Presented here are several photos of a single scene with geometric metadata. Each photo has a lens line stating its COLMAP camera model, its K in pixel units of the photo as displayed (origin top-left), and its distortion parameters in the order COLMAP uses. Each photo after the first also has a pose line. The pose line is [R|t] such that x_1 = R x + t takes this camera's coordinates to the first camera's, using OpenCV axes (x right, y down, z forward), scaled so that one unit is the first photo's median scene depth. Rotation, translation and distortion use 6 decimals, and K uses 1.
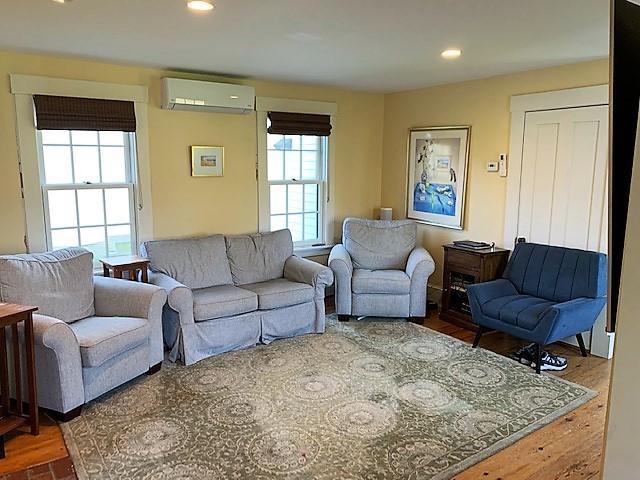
lens RADIAL K [[488.1, 0, 321.9], [0, 488.1, 238.7], [0, 0, 1]] dist [0.067510, -0.098142]
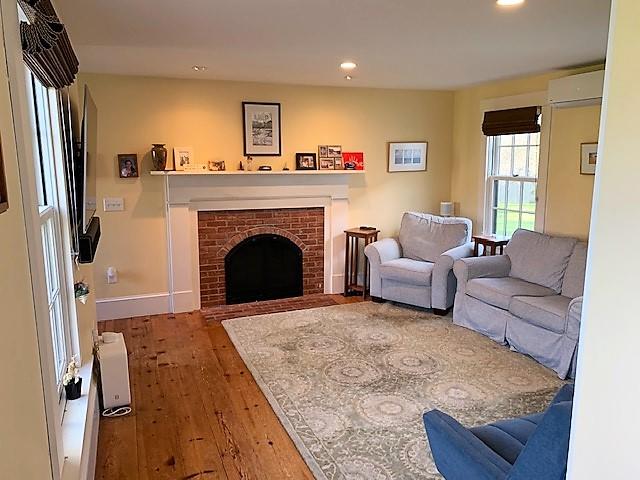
lens RADIAL K [[488.1, 0, 321.9], [0, 488.1, 238.7], [0, 0, 1]] dist [0.067510, -0.098142]
pose [[-0.226185, 0.171343, -0.958896, 0.951110], [-0.149324, 0.966673, 0.207955, -0.157810], [0.962571, 0.190222, -0.193062, 0.866646]]
